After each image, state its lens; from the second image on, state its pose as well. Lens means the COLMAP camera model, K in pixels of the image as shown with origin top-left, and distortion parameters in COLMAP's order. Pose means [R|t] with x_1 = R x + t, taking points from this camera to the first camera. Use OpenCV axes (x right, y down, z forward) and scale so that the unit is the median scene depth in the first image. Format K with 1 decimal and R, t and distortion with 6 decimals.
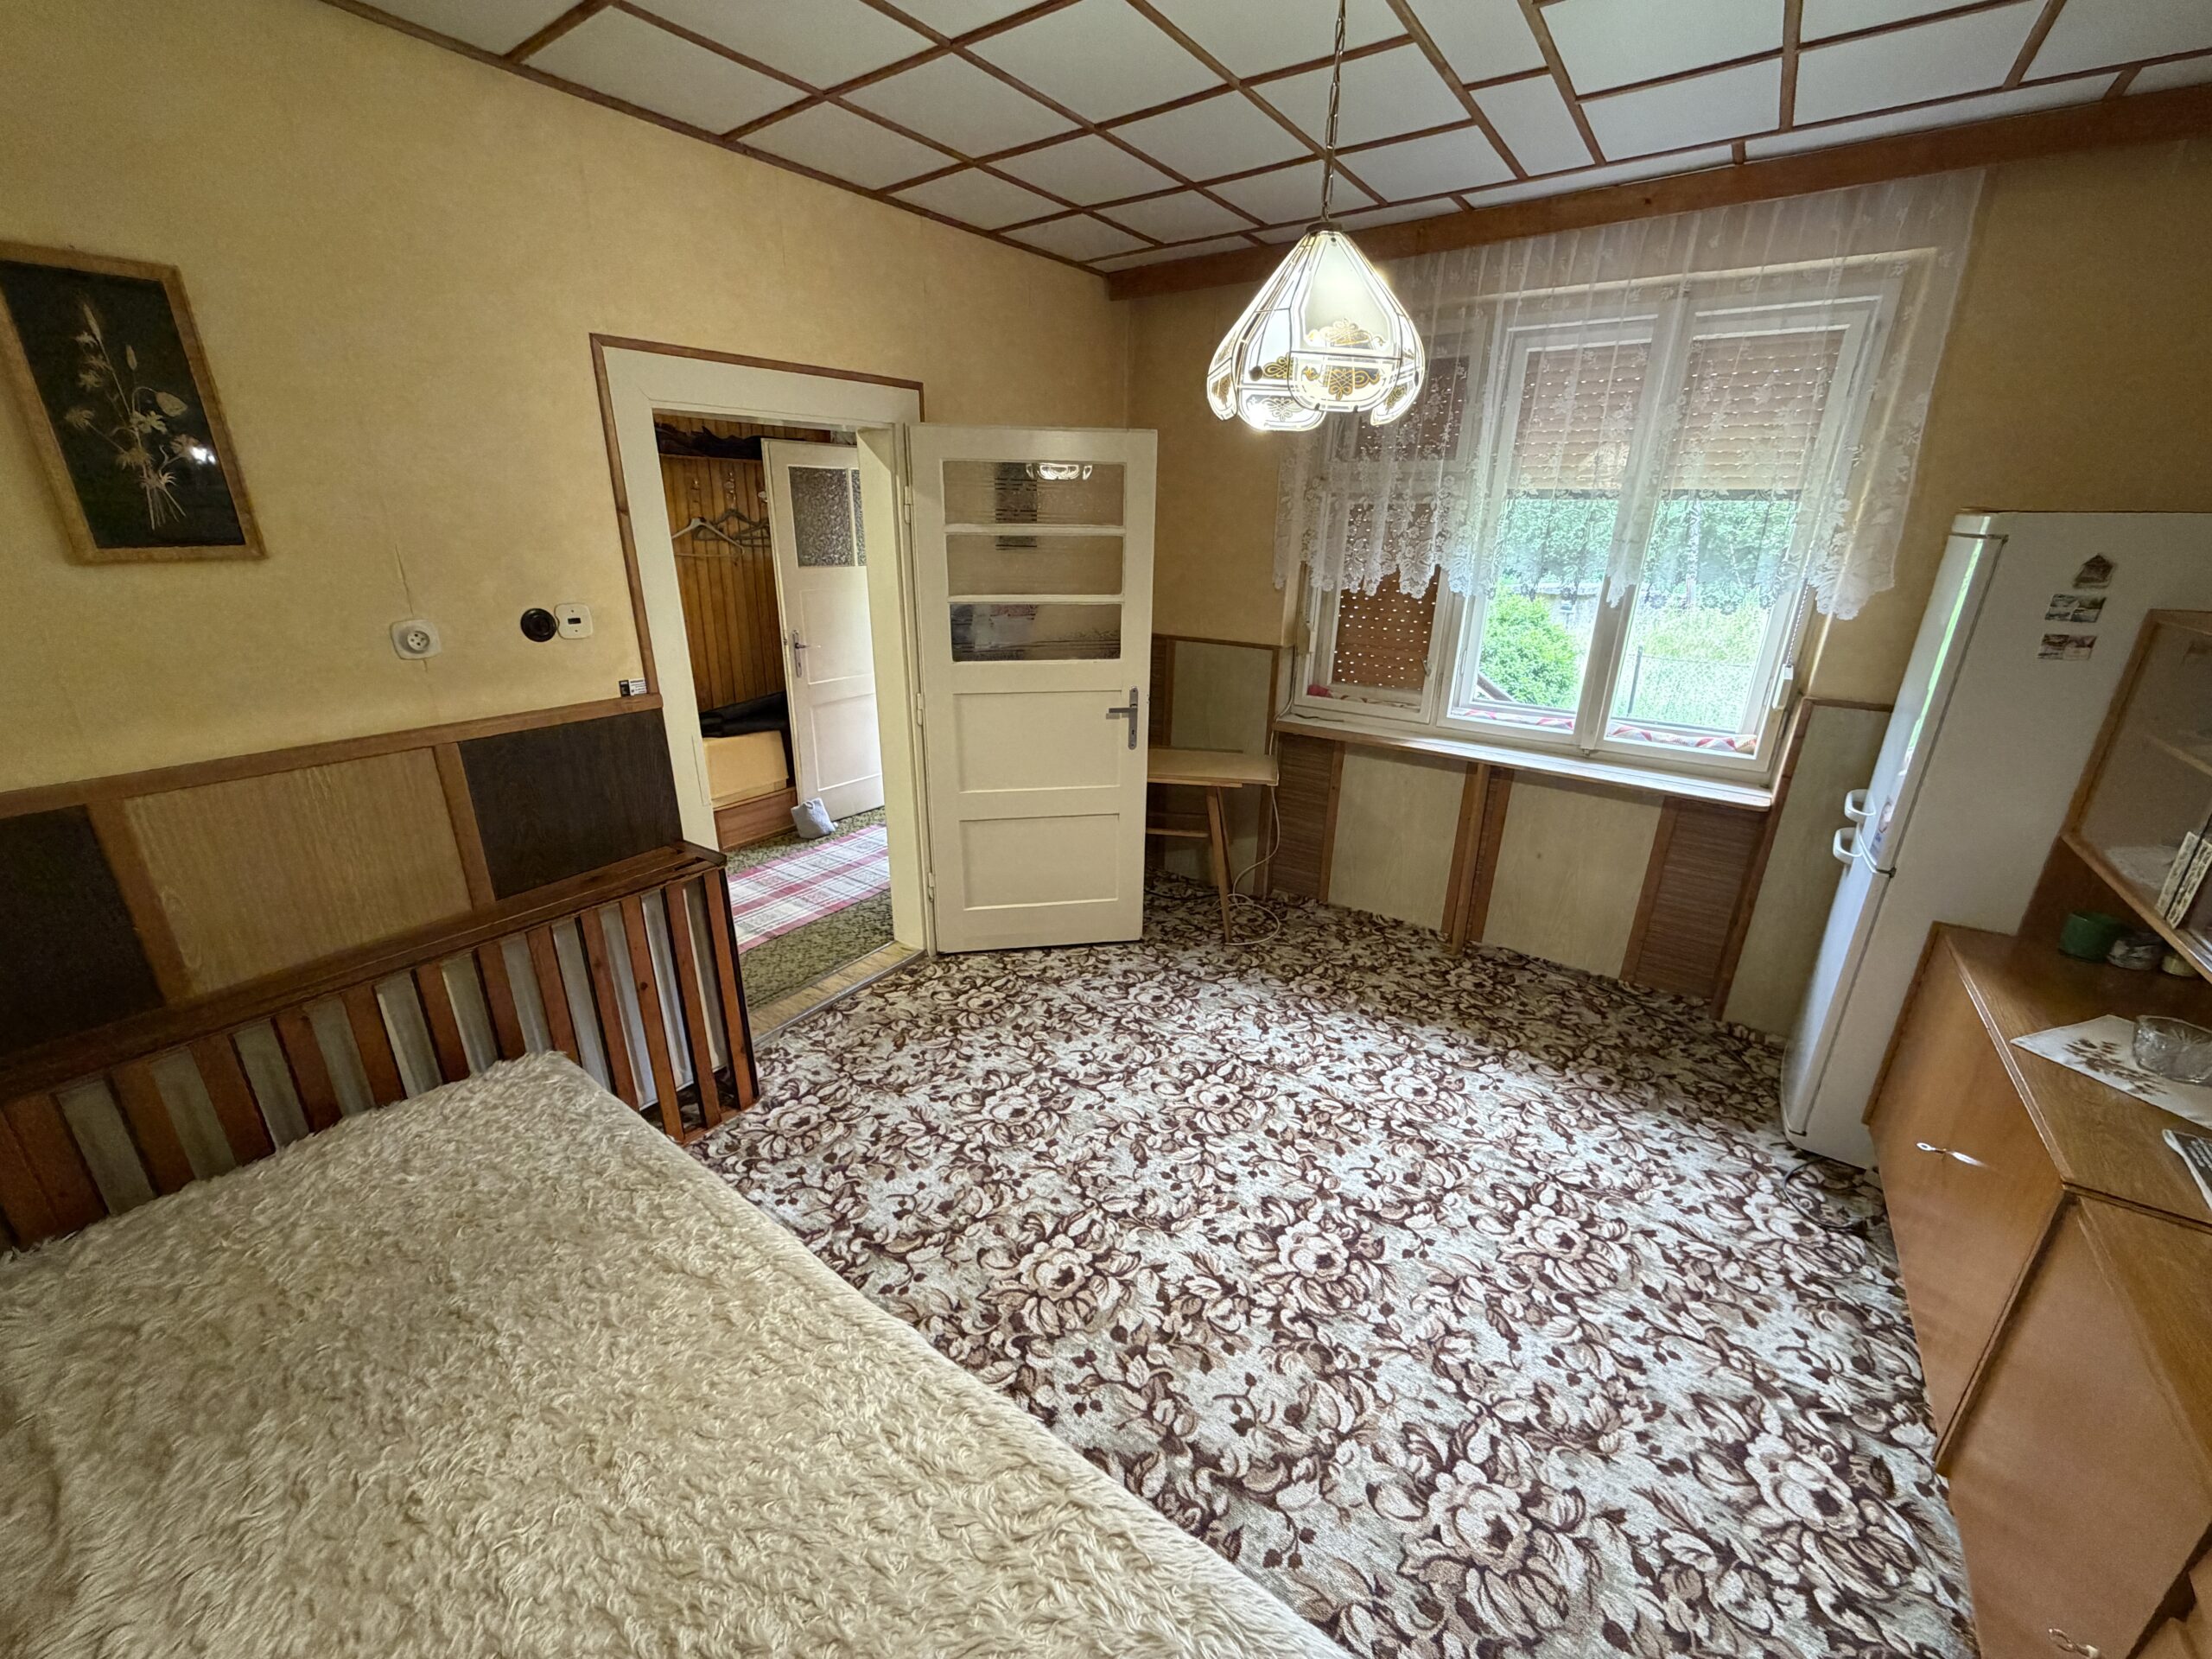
lens RADIAL K [[884.6, 0, 1100.6], [0, 884.6, 836.2], [0, 0, 1]] dist [-0.001759, 0.000435]
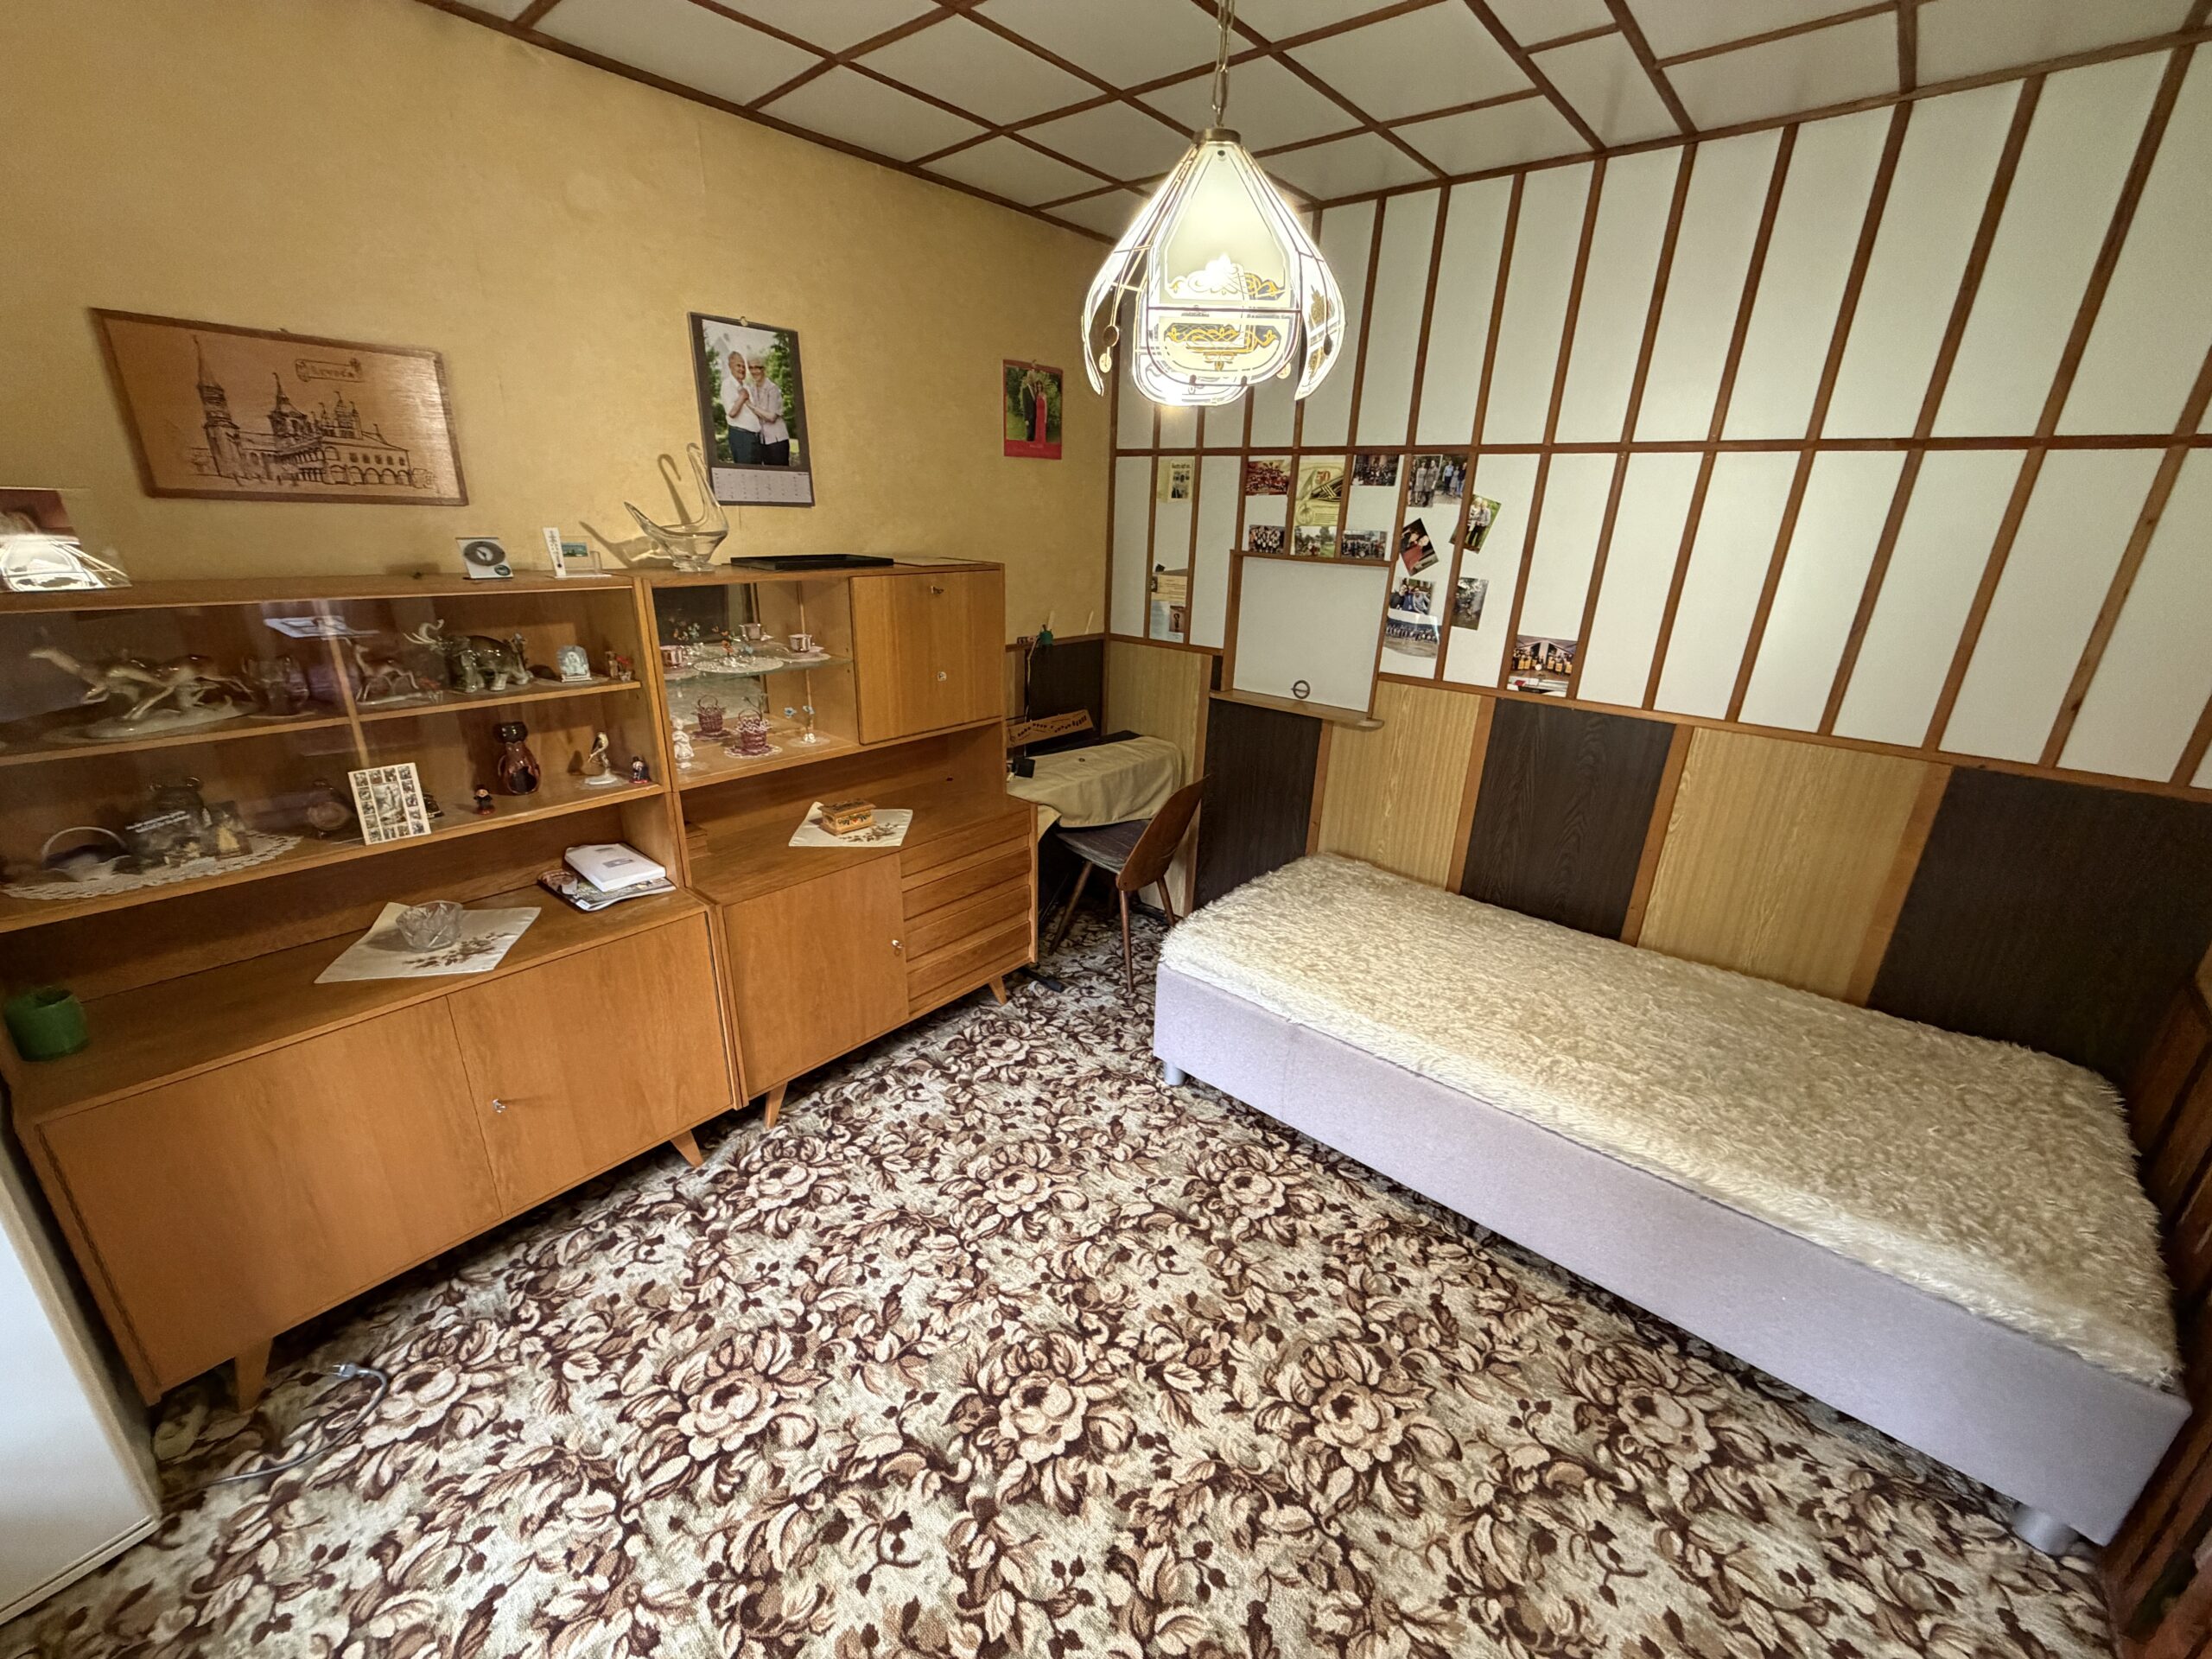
lens RADIAL K [[884.6, 0, 1103.7], [0, 884.6, 831.0], [0, 0, 1]] dist [-0.001759, 0.000435]
pose [[-0.994697, -0.067817, 0.077317, 0.168450], [-0.002956, 0.770326, 0.637643, -0.498175], [-0.102802, 0.634033, -0.766442, 1.372318]]
